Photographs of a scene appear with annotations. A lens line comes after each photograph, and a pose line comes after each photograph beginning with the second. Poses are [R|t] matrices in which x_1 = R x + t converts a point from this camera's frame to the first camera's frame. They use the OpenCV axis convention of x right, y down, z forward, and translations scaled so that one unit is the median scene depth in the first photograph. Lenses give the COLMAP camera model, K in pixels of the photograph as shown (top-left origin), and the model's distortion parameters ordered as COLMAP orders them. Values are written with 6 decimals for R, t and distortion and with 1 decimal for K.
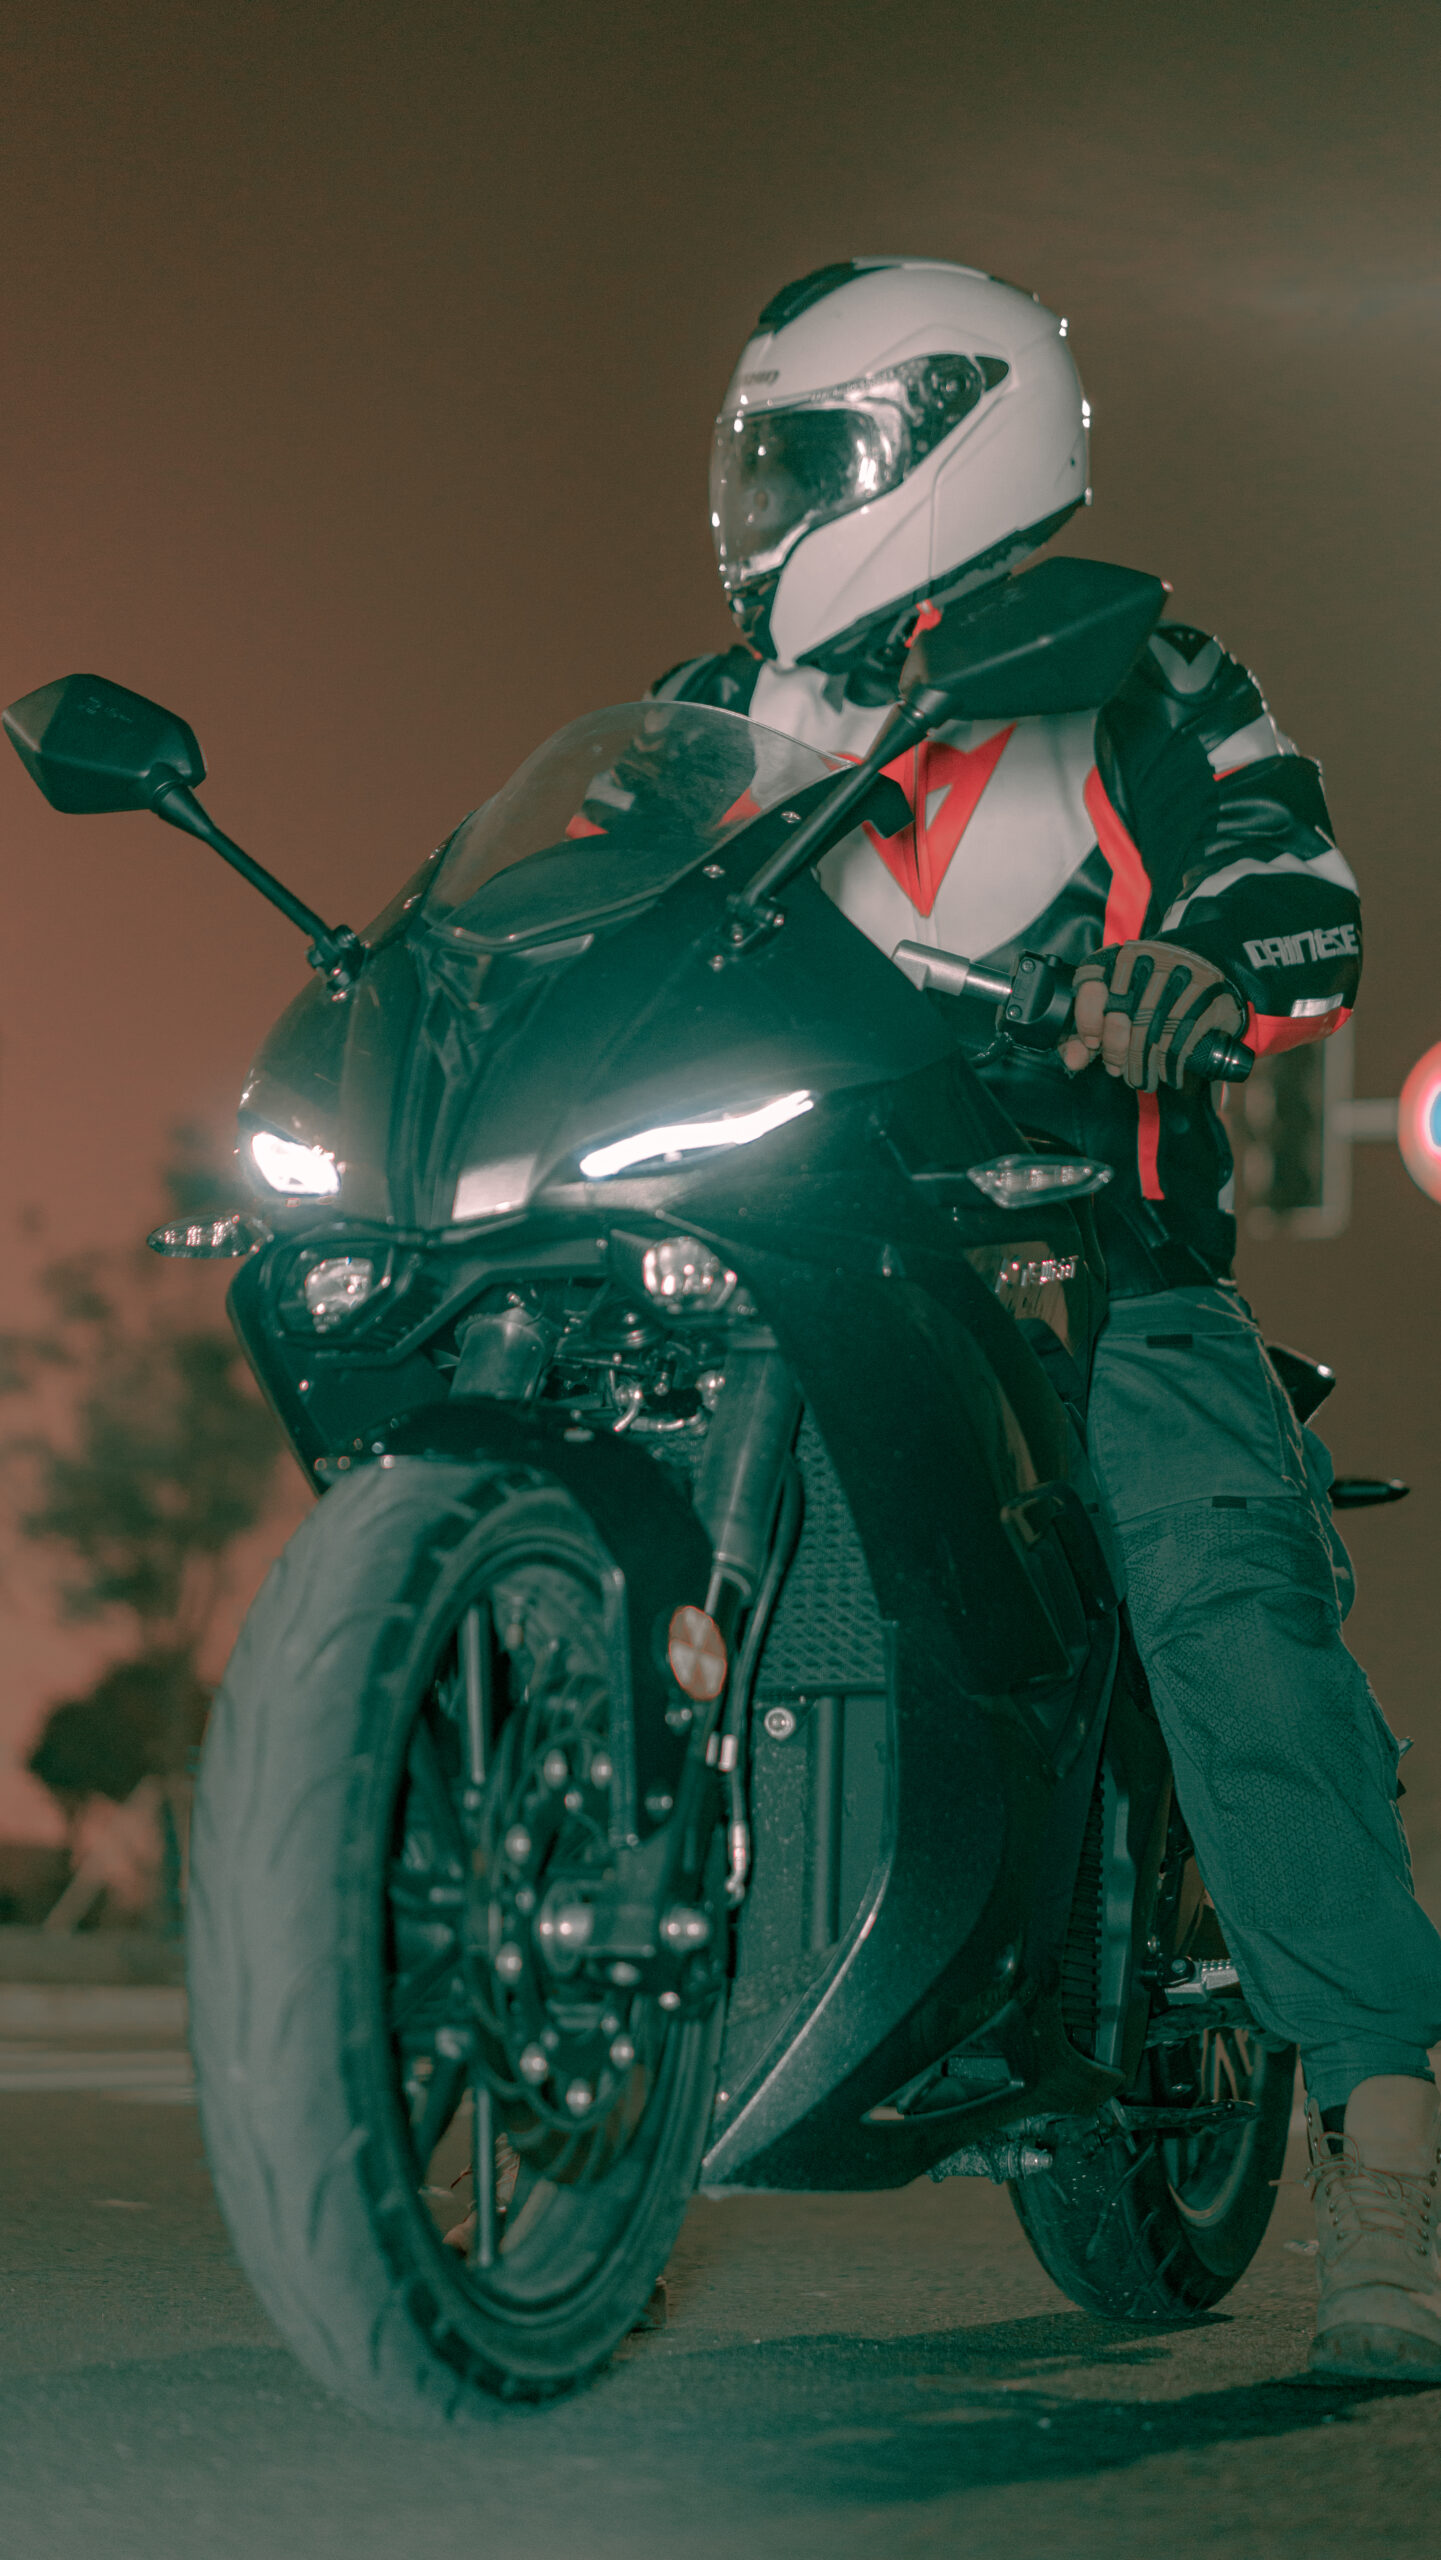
lens RADIAL K [[4046.6, 0, 720.5], [0, 4046.6, 1280.0], [0, 0, 1]] dist [0.004928, 0.218989]
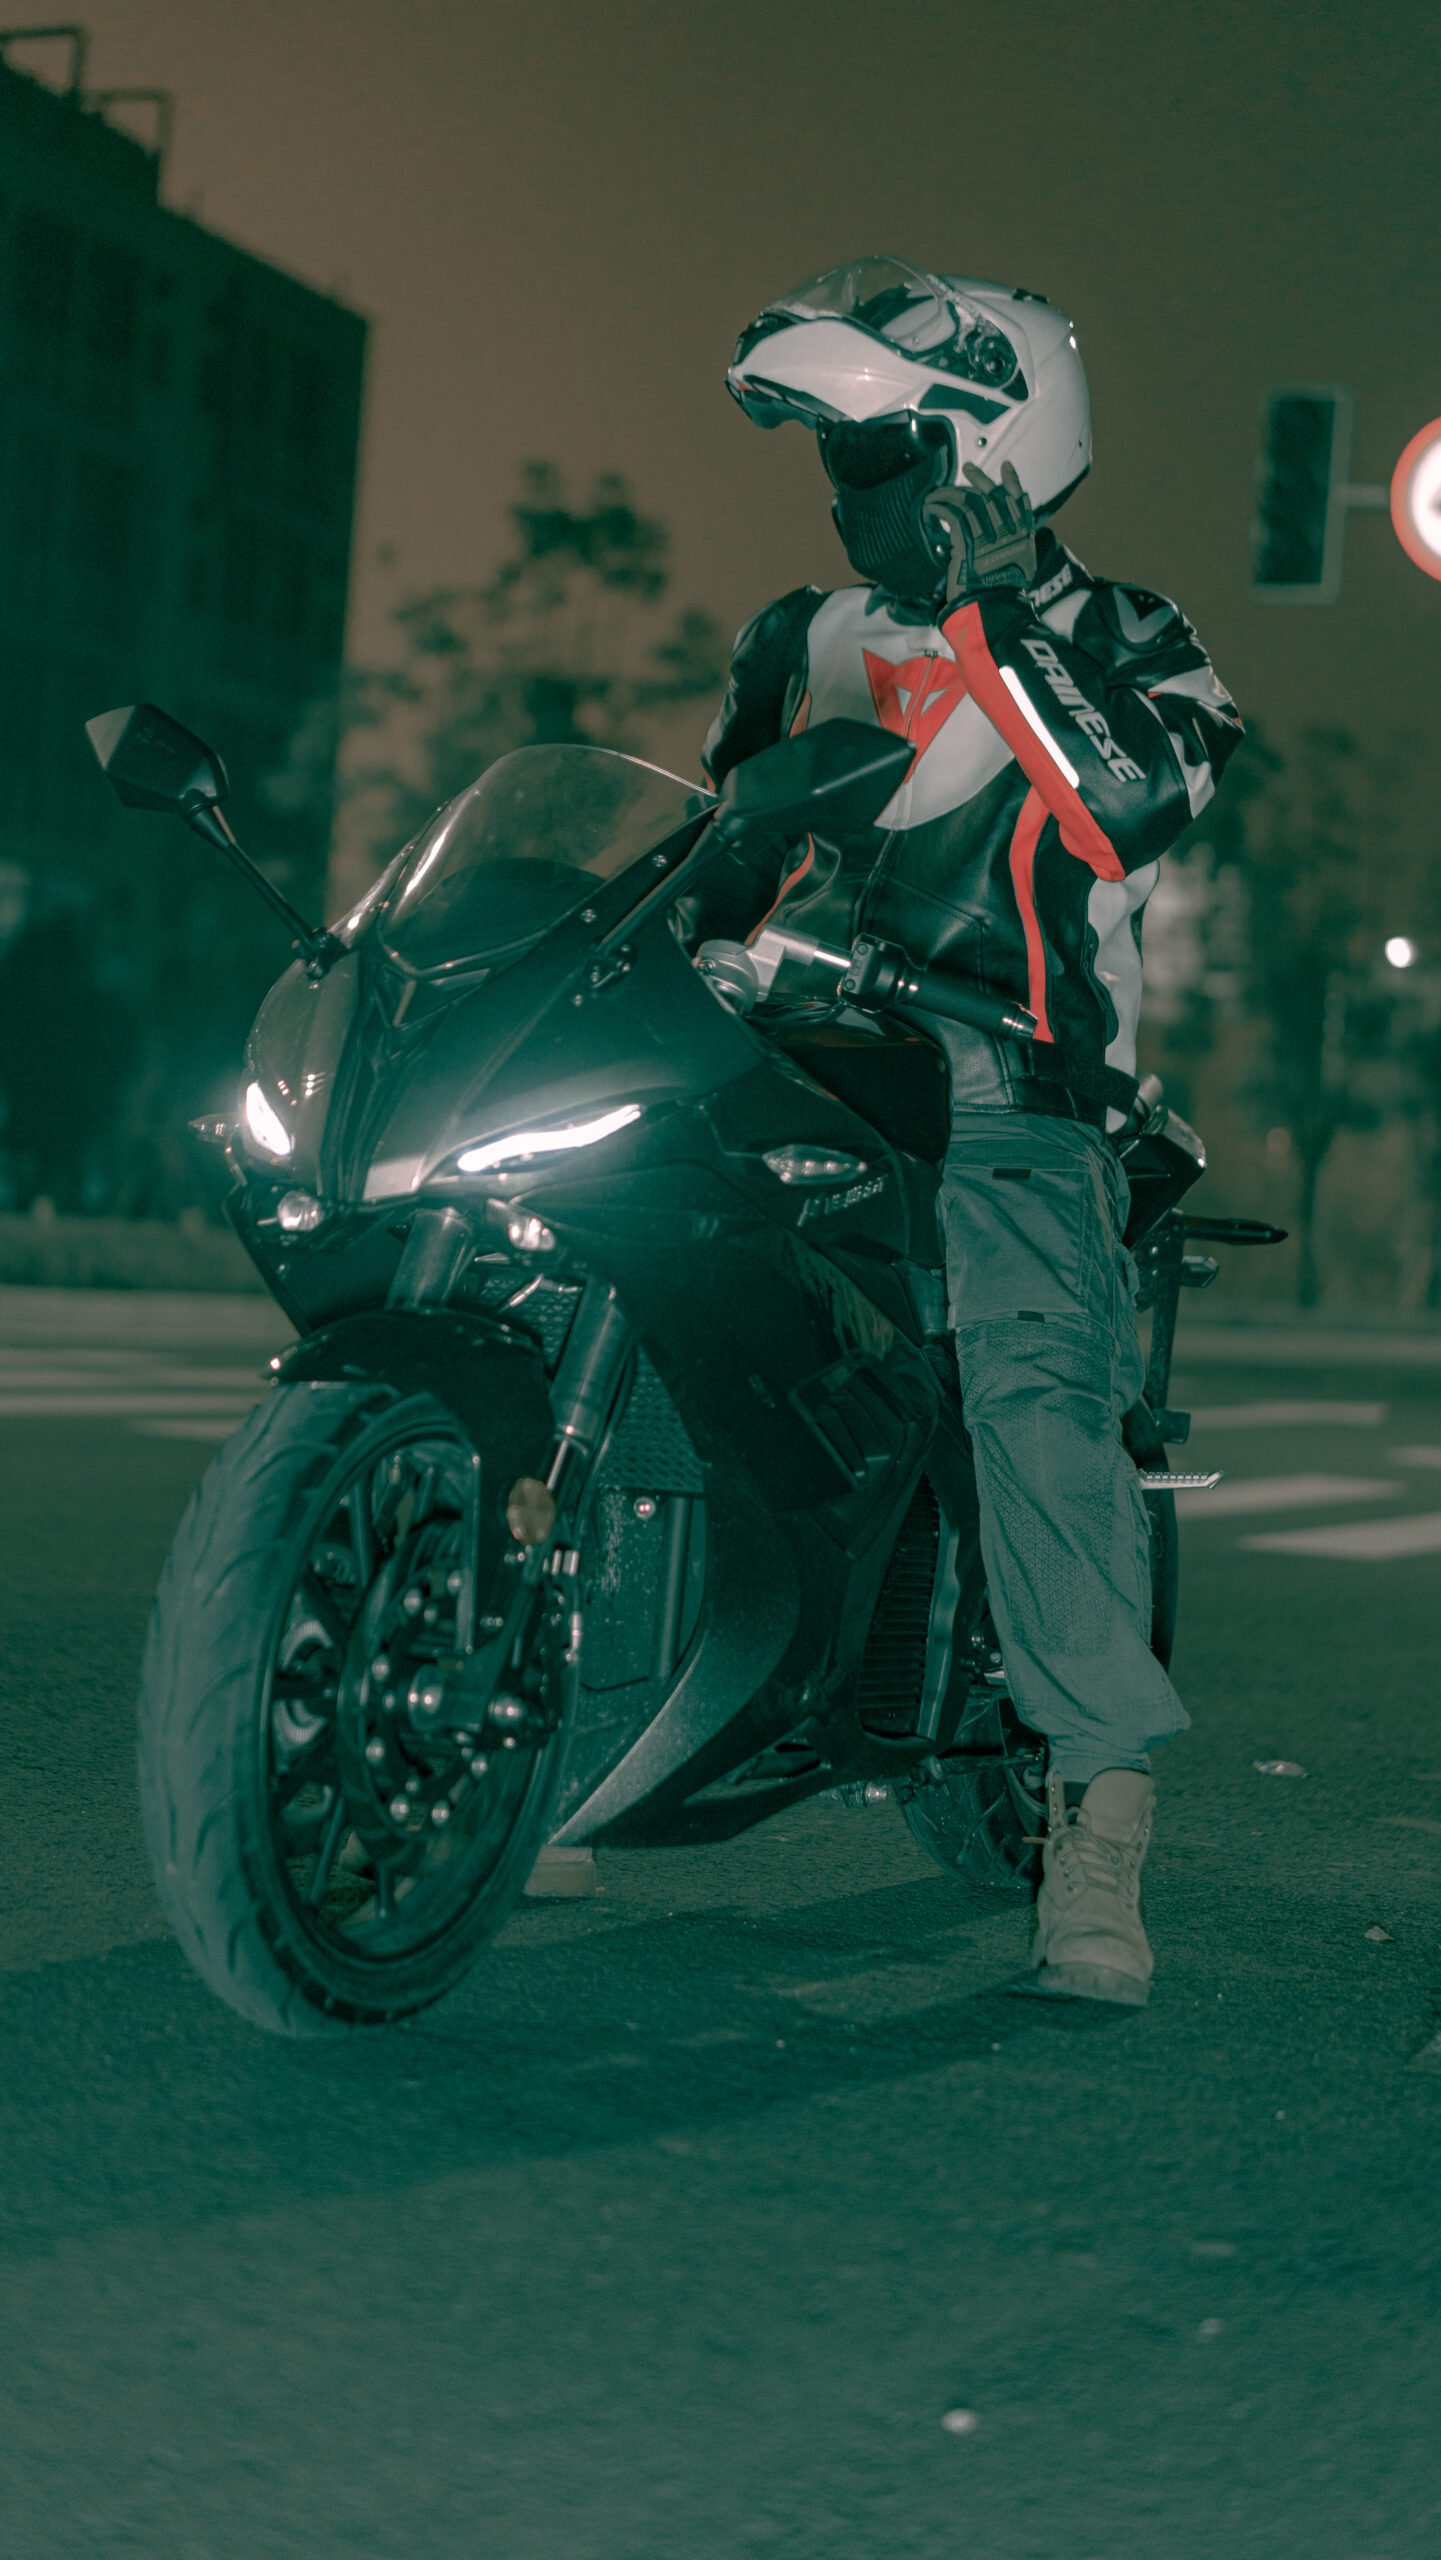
lens RADIAL K [[4046.6, 0, 720.5], [0, 4046.6, 1280.0], [0, 0, 1]] dist [0.004928, 0.218989]
pose [[0.993800, 0.060900, -0.093025, 0.175666], [-0.042591, 0.981349, 0.187455, -0.239021], [0.102706, -0.182331, 0.977858, -0.325111]]
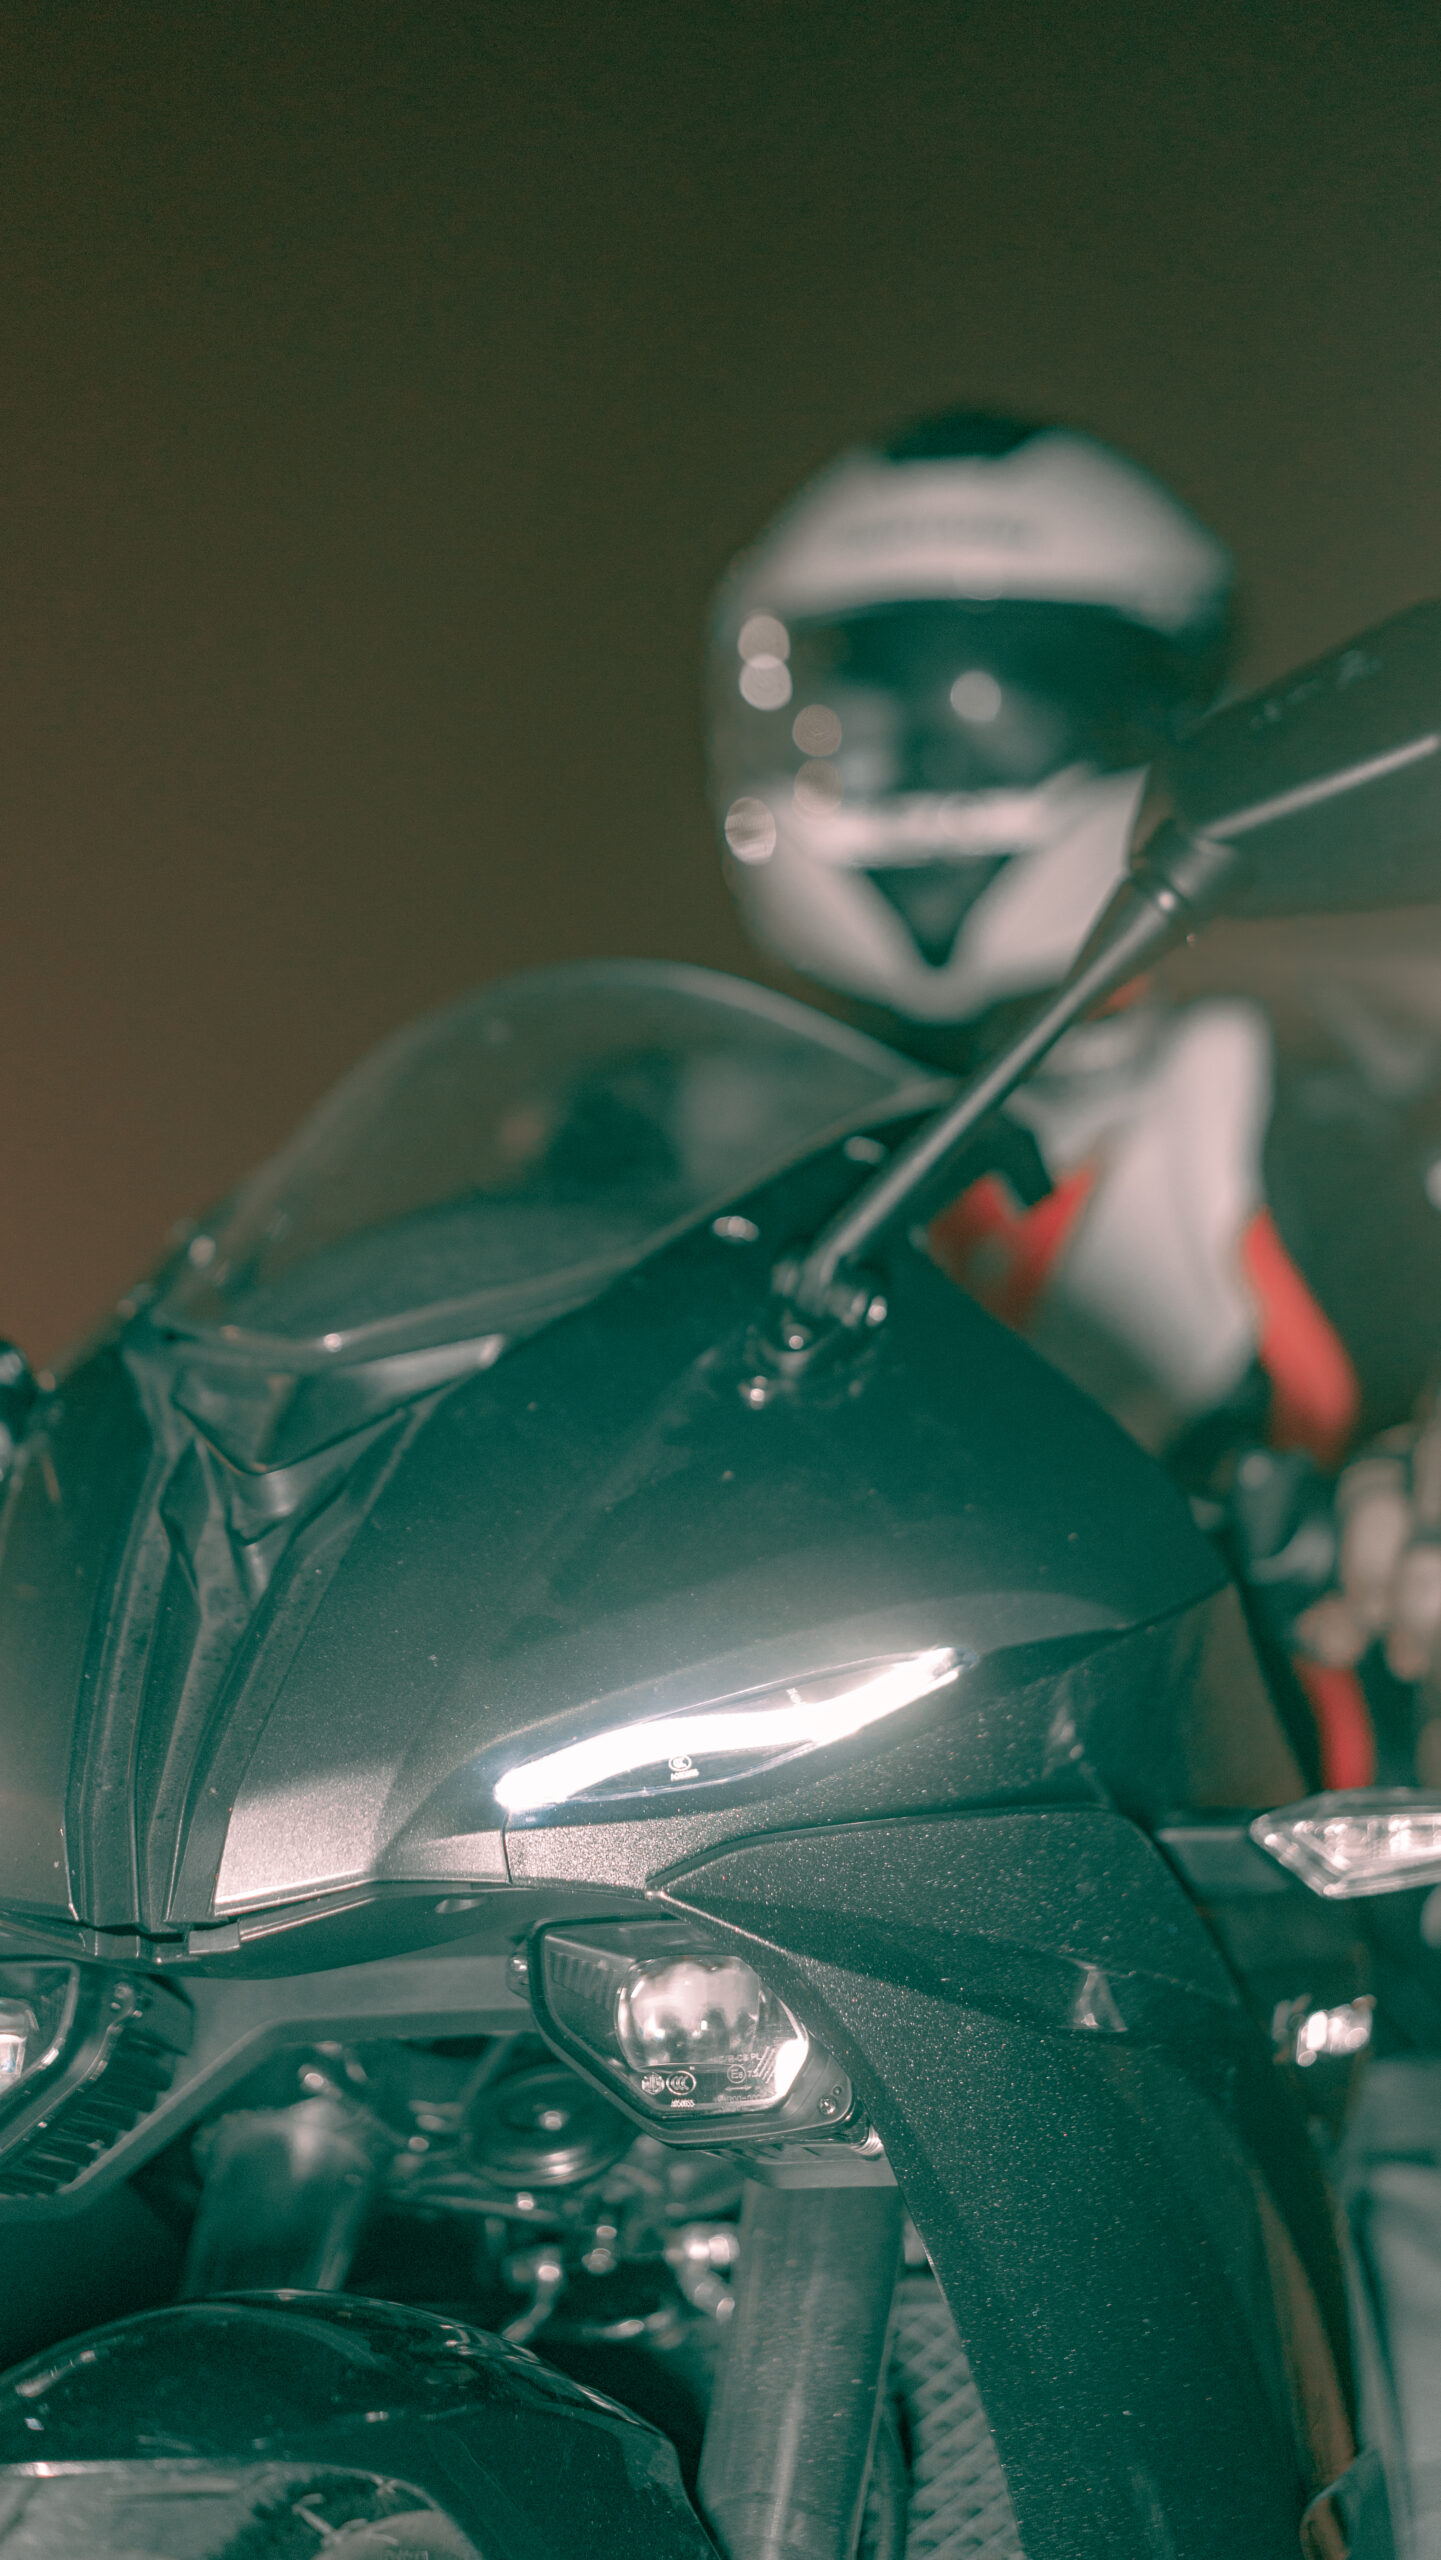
lens RADIAL K [[4308.7, 0, 720.1], [0, 4308.7, 1368.0], [0, 0, 1]] dist [0.031503, 0.108235]
pose [[0.998035, 0.013621, 0.061160, -0.037025], [-0.003739, 0.987294, -0.158858, 0.002322], [-0.062546, 0.158317, 0.985405, 0.477888]]
